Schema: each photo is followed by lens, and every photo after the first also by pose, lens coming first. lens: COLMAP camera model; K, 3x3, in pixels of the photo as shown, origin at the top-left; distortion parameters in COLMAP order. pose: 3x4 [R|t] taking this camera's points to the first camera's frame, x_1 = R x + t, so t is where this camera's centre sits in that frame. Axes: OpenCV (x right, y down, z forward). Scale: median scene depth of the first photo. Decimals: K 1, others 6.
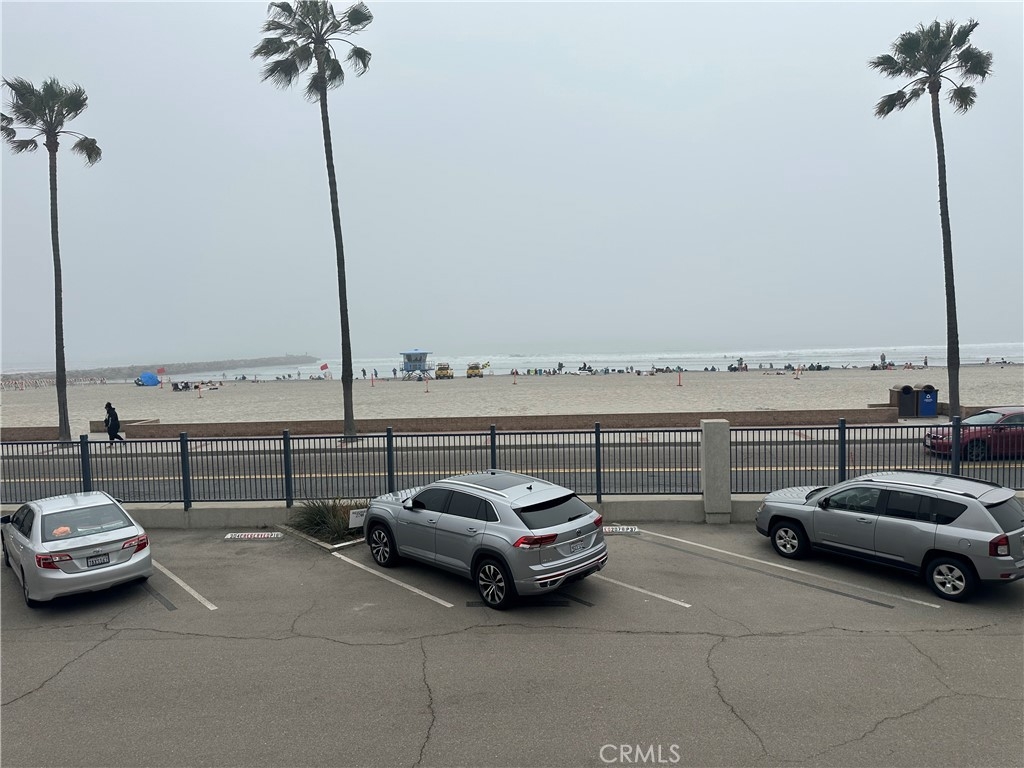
lens RADIAL K [[709.4, 0, 512.0], [0, 709.4, 384.0], [0, 0, 1]] dist [0.060393, -0.070402]
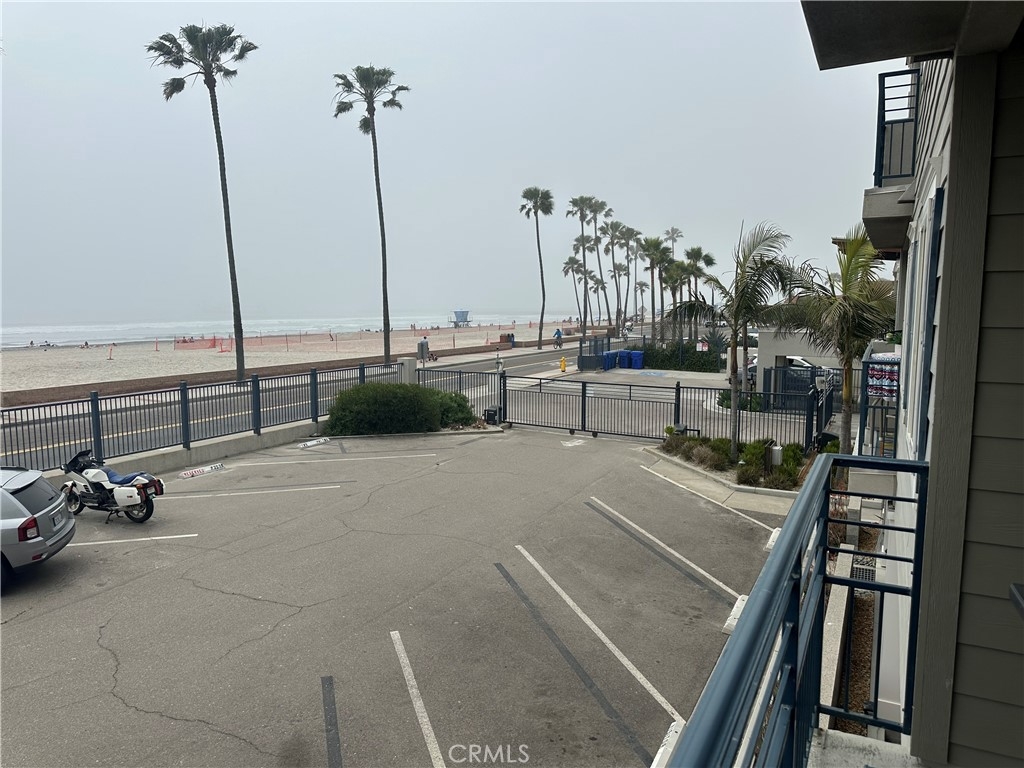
lens RADIAL K [[729.5, 0, 512.0], [0, 729.5, 384.0], [0, 0, 1]] dist [0.009094, -0.065011]
pose [[0.355425, -0.064525, 0.932475, -1.253176], [0.045269, 0.997632, 0.051779, 0.033894], [-0.933608, 0.023808, 0.357504, 0.126342]]
